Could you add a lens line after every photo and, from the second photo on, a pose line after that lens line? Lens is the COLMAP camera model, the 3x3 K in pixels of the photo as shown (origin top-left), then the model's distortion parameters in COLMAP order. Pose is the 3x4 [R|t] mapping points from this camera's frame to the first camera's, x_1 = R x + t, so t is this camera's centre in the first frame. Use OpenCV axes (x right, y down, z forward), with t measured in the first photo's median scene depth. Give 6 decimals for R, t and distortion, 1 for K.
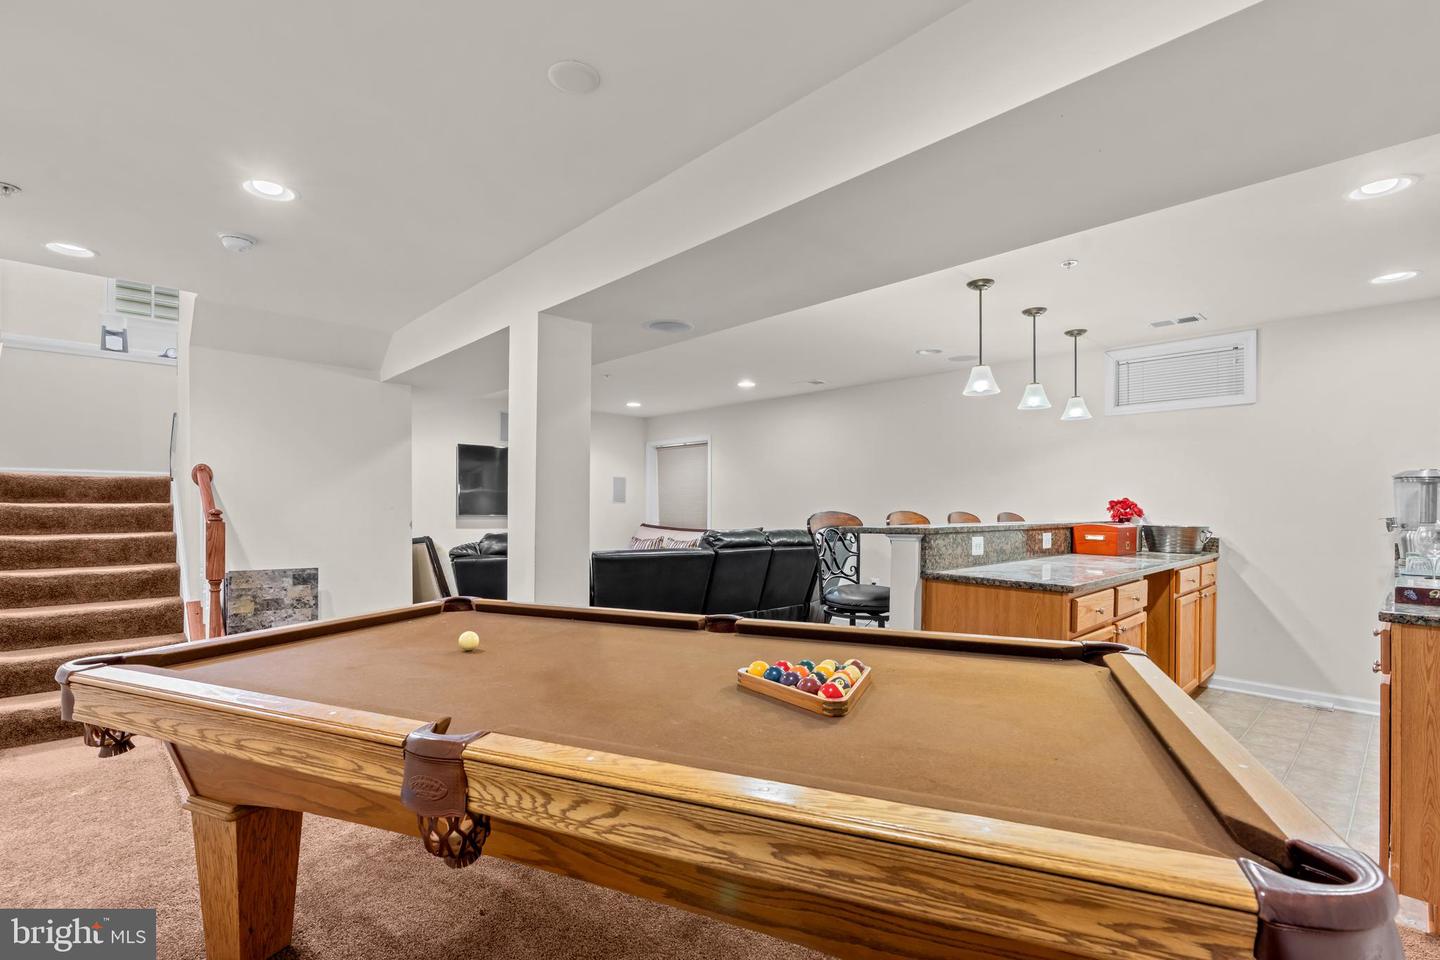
lens RADIAL K [[661.6, 0, 716.2], [0, 661.6, 483.2], [0, 0, 1]] dist [0.000269, 0.000490]
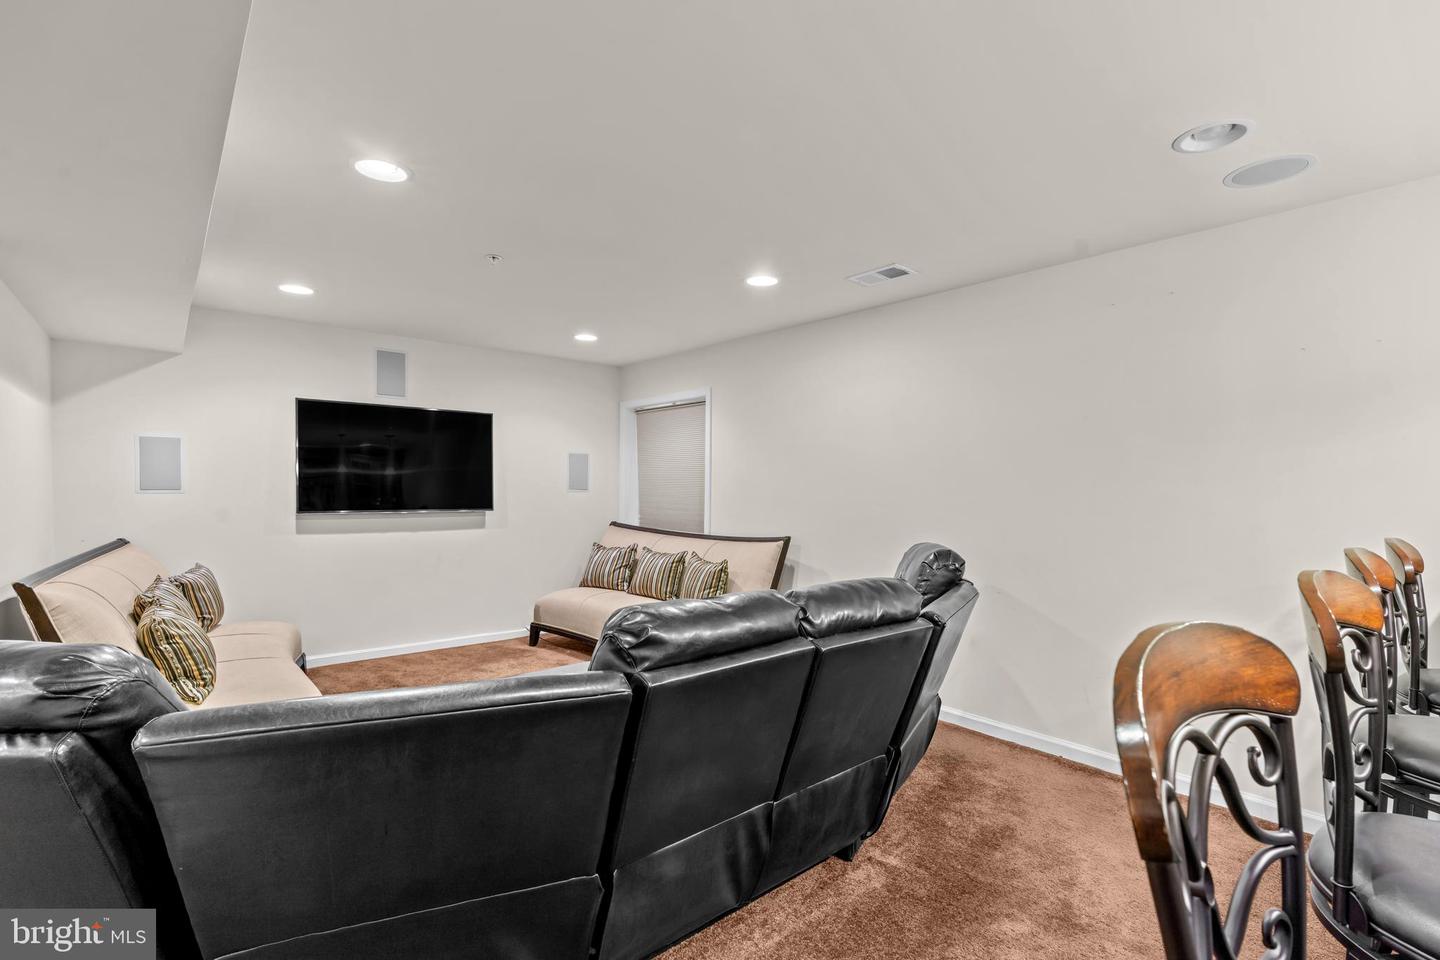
lens RADIAL K [[661.6, 0, 717.9], [0, 661.6, 480.9], [0, 0, 1]] dist [0.000269, 0.000490]
pose [[0.999194, 0.006754, -0.039562, 0.027778], [-0.005692, 0.999622, 0.026905, -0.000196], [0.039729, -0.026659, 0.998855, 0.394879]]
